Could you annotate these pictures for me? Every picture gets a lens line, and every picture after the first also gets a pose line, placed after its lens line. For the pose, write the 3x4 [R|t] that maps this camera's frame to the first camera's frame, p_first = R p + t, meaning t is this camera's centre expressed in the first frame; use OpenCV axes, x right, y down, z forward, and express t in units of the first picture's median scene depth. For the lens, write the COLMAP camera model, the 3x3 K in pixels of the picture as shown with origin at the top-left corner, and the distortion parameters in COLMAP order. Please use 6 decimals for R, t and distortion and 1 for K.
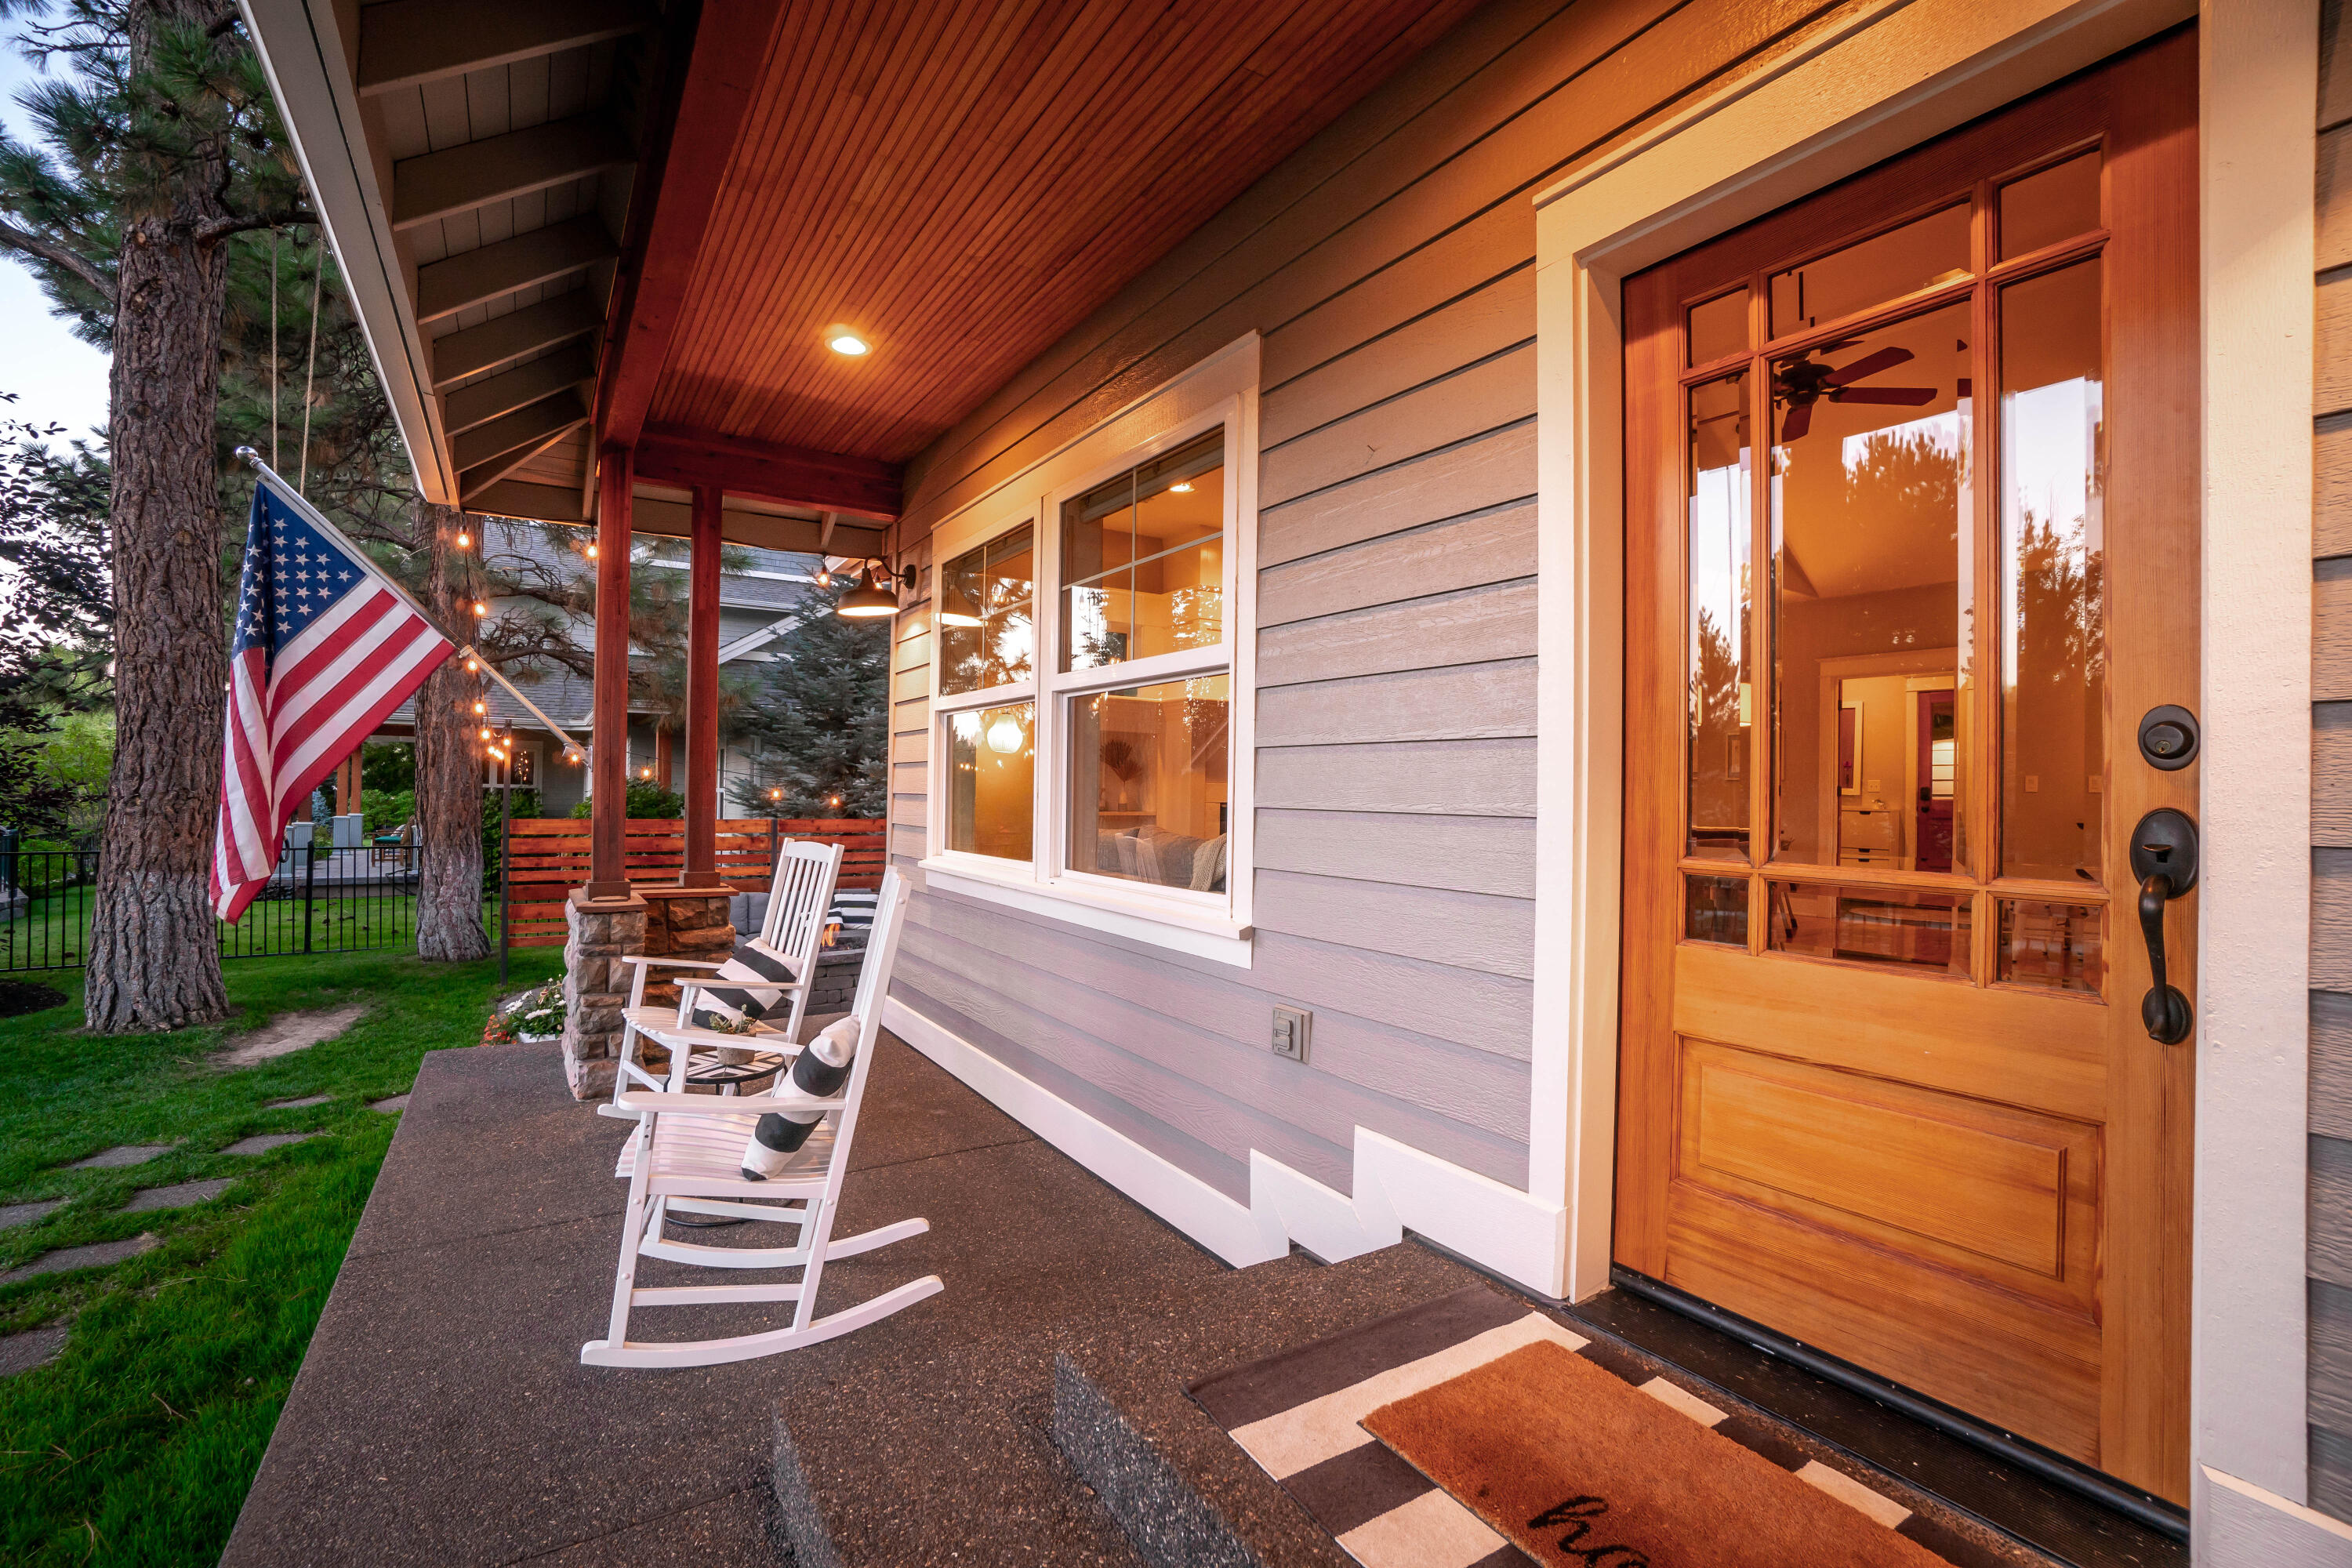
lens RADIAL K [[1026.5, 0, 1181.4], [0, 1026.5, 778.0], [0, 0, 1]] dist [-0.066921, 0.024096]
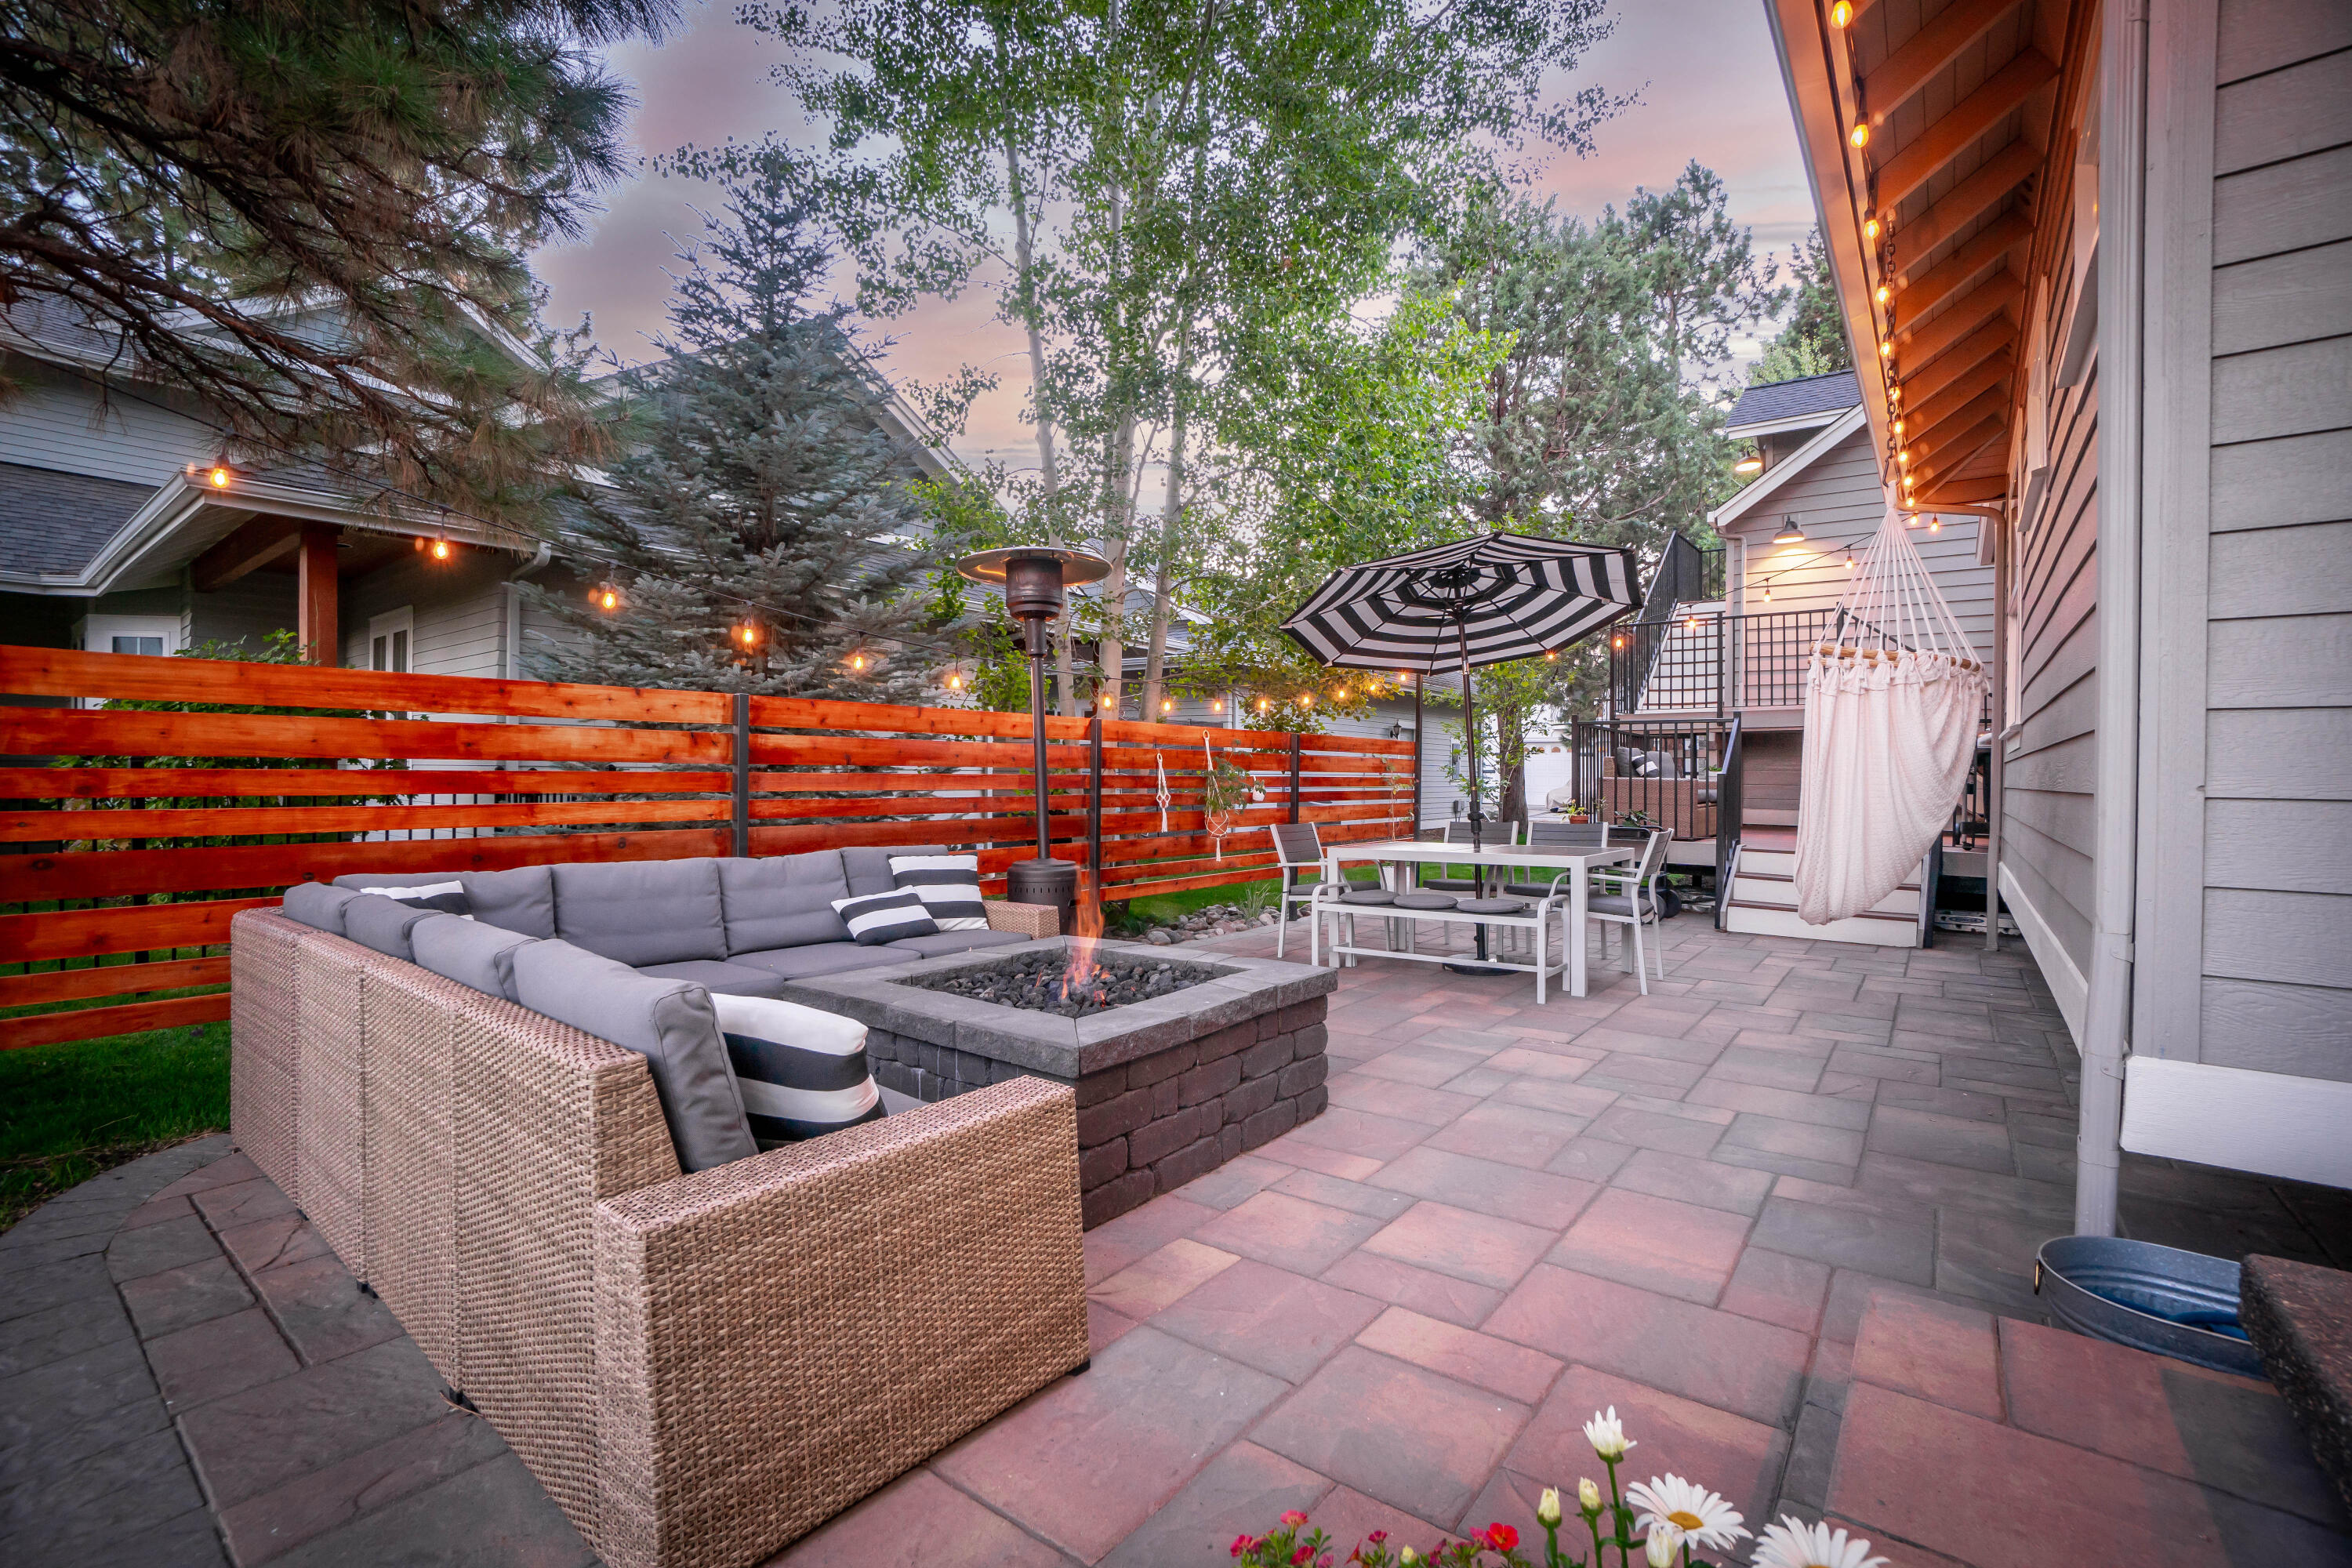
lens RADIAL K [[1026.5, 0, 1181.4], [0, 1026.5, 778.0], [0, 0, 1]] dist [-0.066921, 0.024096]
pose [[0.940440, -0.004475, 0.339931, -1.356746], [-0.001679, 0.999840, 0.017807, 0.253489], [-0.339957, -0.017318, 0.940282, 1.905193]]
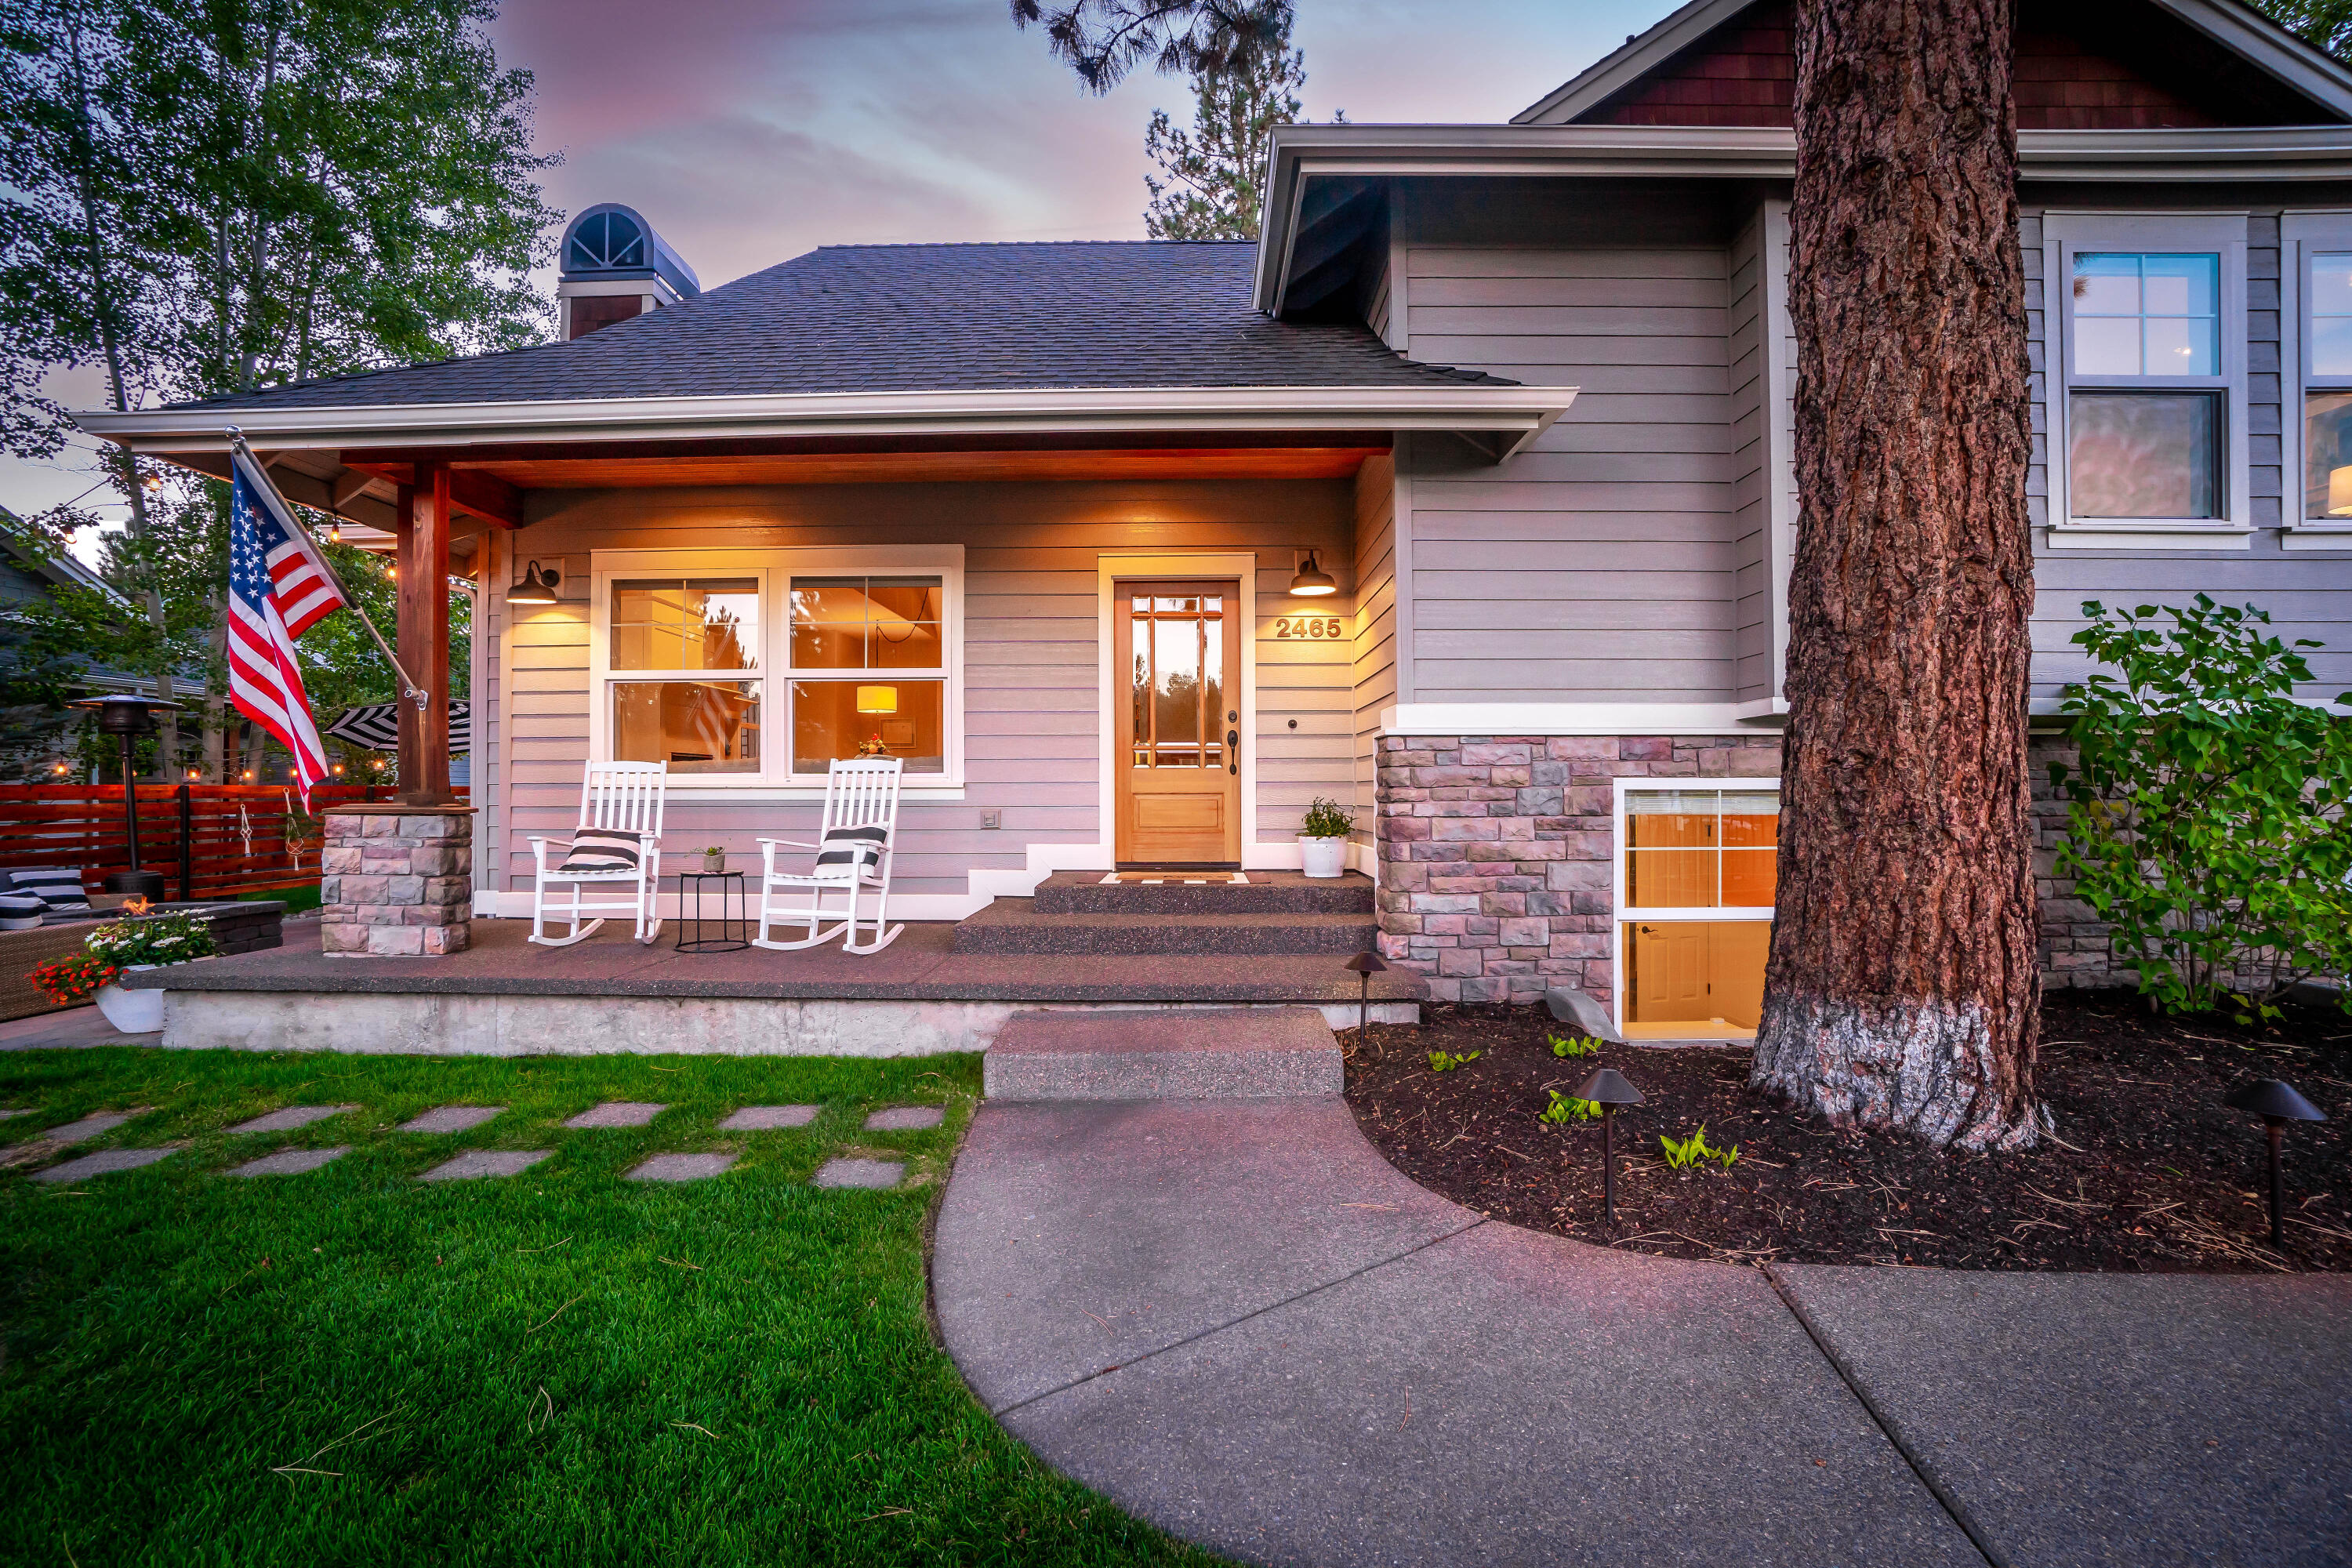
lens RADIAL K [[1026.5, 0, 1181.4], [0, 1026.5, 778.0], [0, 0, 1]] dist [-0.066921, 0.024096]
pose [[0.549695, -0.006172, 0.835343, -1.749046], [0.000928, 0.999977, 0.006777, 0.117299], [-0.835365, -0.002950, 0.549687, -0.836389]]
